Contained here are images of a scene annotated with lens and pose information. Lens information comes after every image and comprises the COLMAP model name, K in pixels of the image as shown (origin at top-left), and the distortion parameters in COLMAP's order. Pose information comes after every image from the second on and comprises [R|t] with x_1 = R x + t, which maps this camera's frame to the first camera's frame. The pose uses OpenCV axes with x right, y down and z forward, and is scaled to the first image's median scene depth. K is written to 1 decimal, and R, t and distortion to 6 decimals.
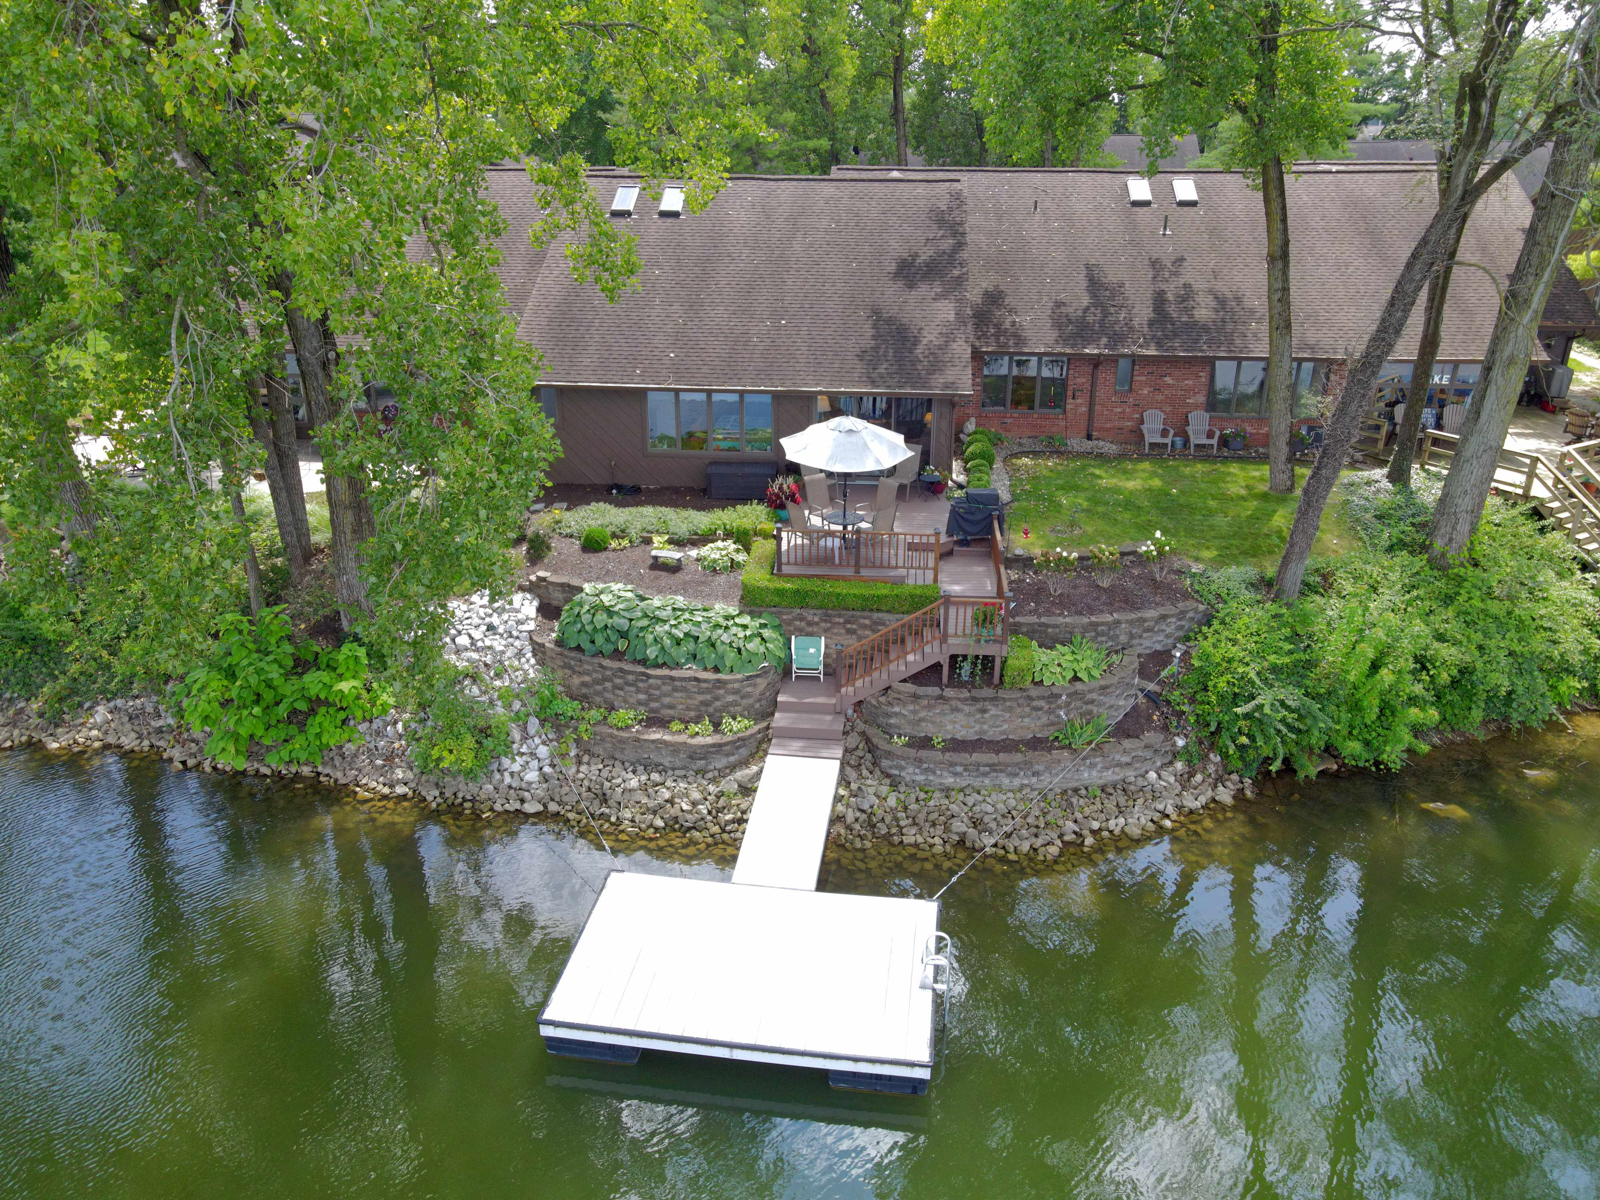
lens RADIAL K [[1177.4, 0, 801.2], [0, 1177.4, 604.2], [0, 0, 1]] dist [0.015697, 0.014022]
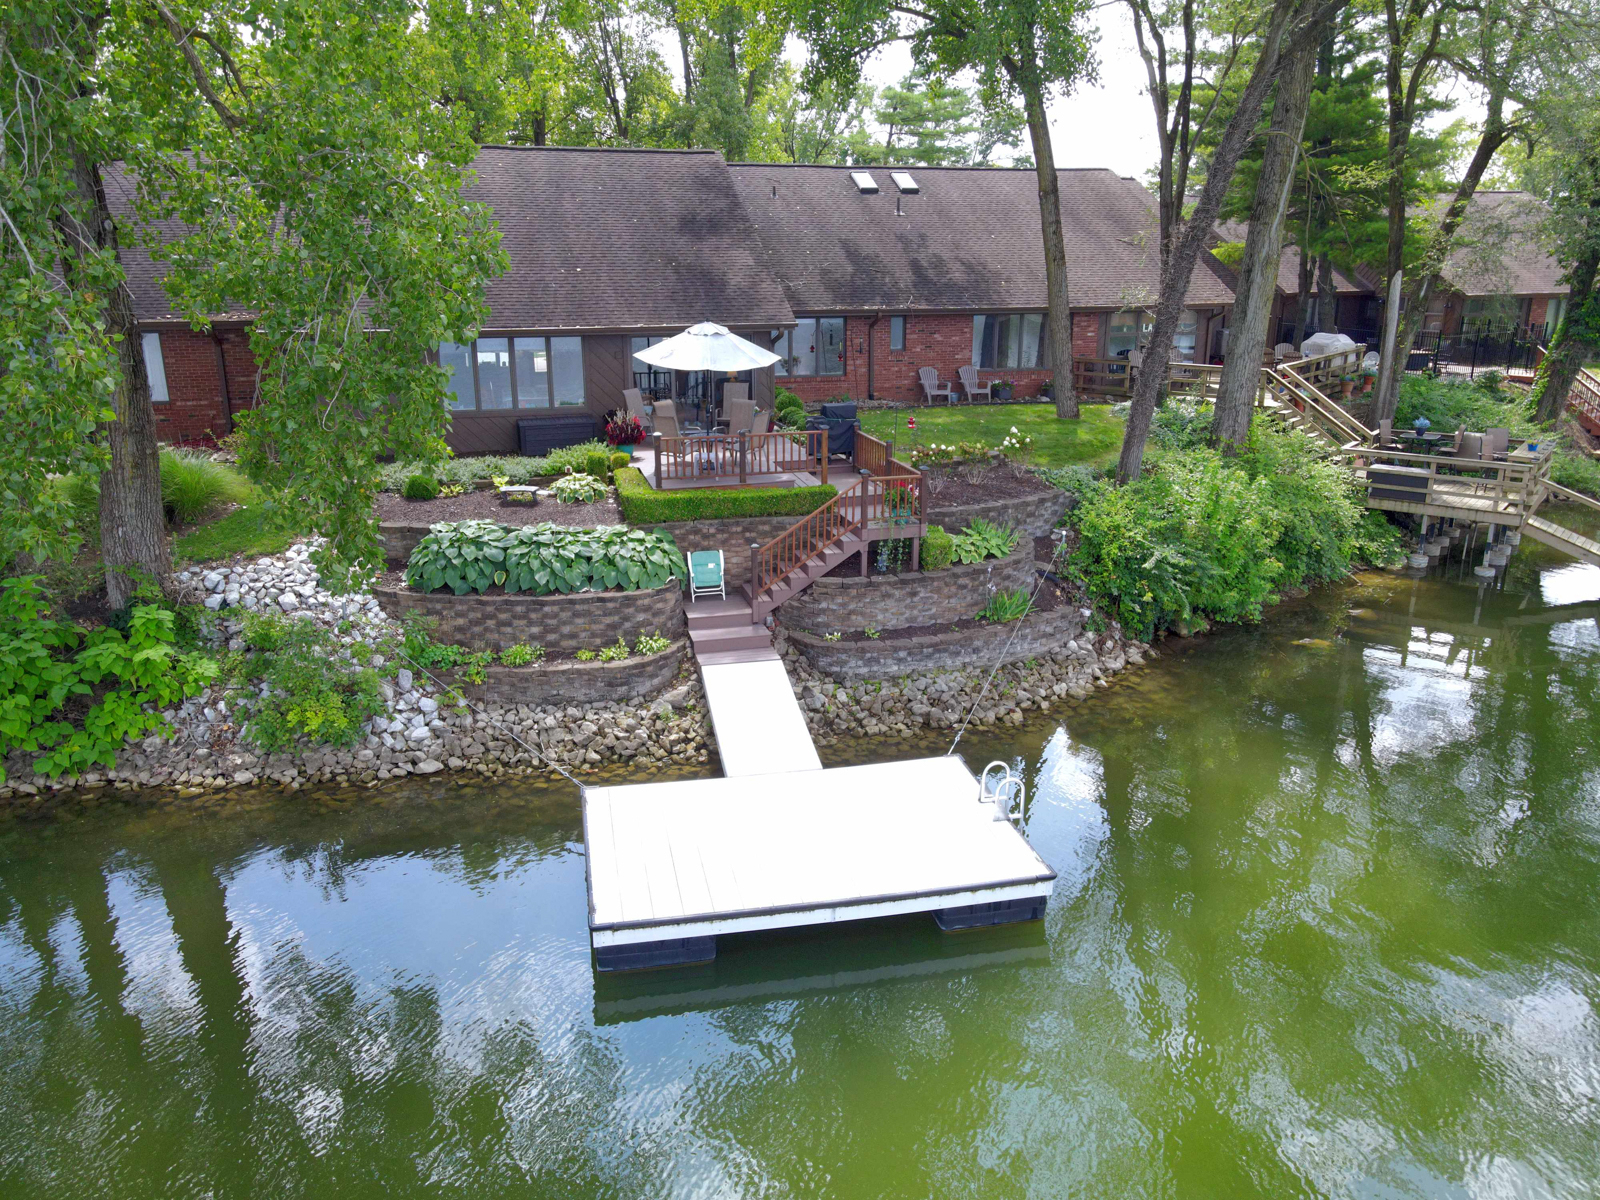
lens RADIAL K [[1177.4, 0, 805.9], [0, 1177.4, 597.5], [0, 0, 1]] dist [0.015697, 0.014022]
pose [[0.939876, -0.103123, 0.325574, -0.229111], [0.138182, 0.986631, -0.086399, 0.158015], [-0.312312, 0.126193, 0.941561, 0.127314]]
